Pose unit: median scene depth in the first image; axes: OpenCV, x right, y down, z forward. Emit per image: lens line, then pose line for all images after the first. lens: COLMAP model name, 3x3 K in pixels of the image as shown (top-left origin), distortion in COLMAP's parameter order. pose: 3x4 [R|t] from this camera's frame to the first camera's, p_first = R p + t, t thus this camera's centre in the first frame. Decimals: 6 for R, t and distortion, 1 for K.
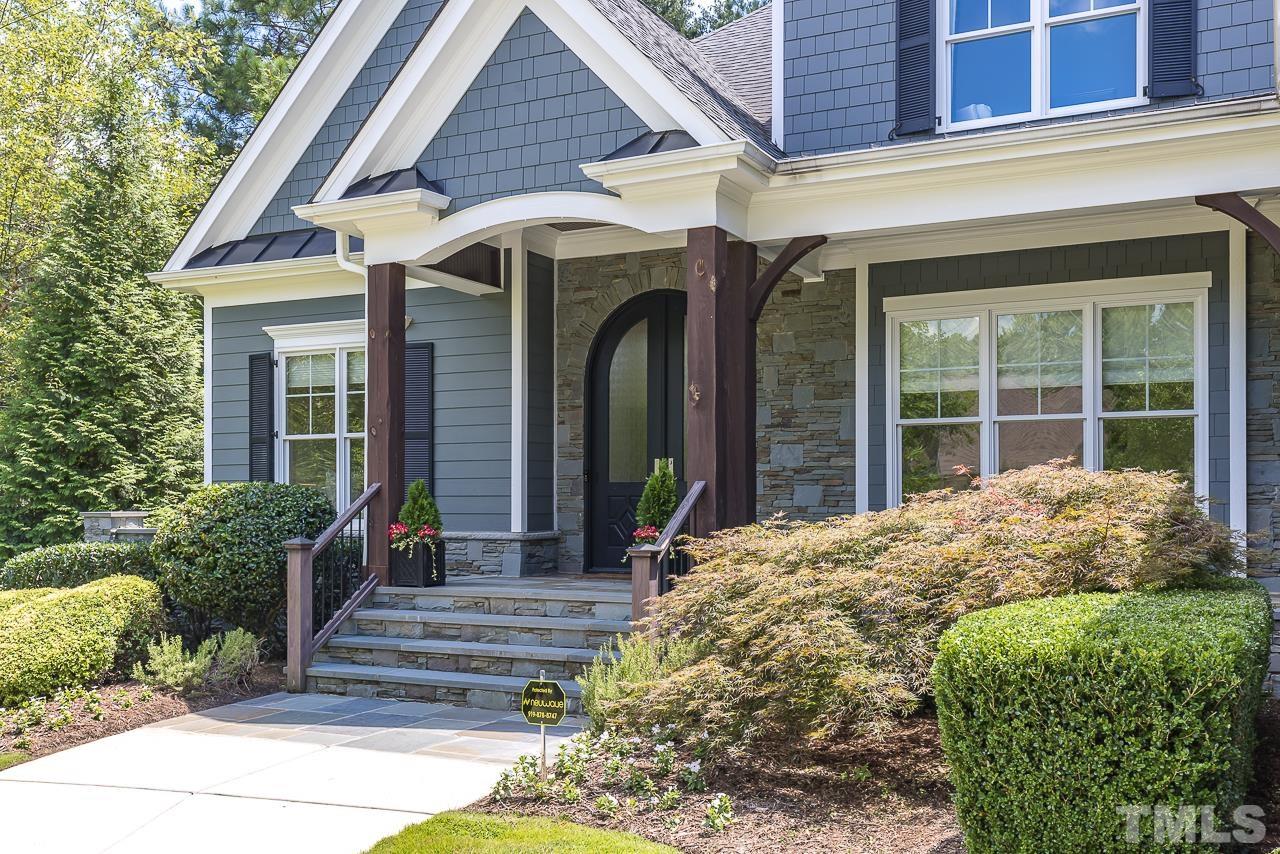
lens RADIAL K [[2575.2, 0, 639.7], [0, 2575.2, 428.1], [0, 0, 1]] dist [0.087917, 0.000000]
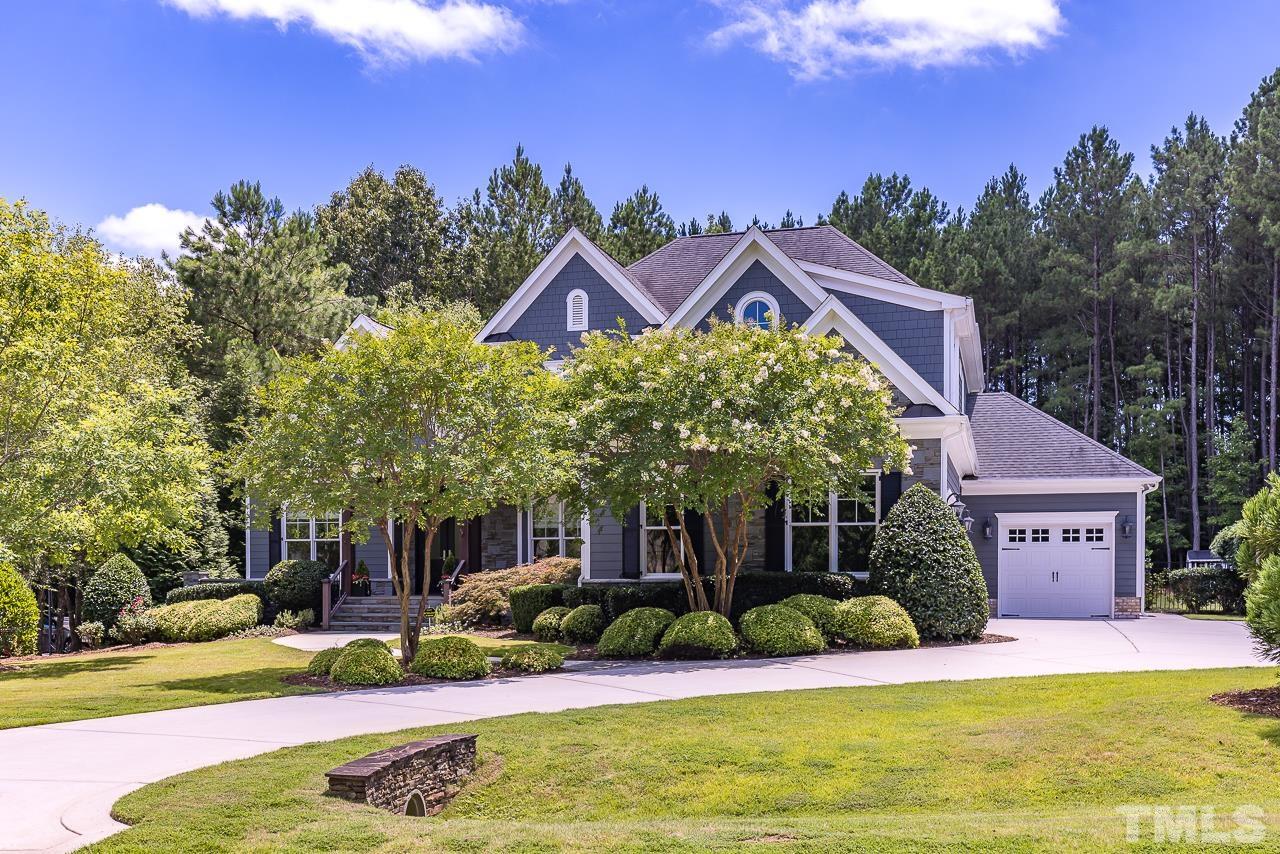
lens RADIAL K [[2575.2, 0, 638.8], [0, 2575.2, 428.2], [0, 0, 1]] dist [0.087917, 0.000000]
pose [[0.994729, 0.008020, 0.102225, -0.080052], [-0.005196, 0.999598, -0.027855, -0.050010], [-0.102407, 0.027177, 0.994371, -2.005886]]
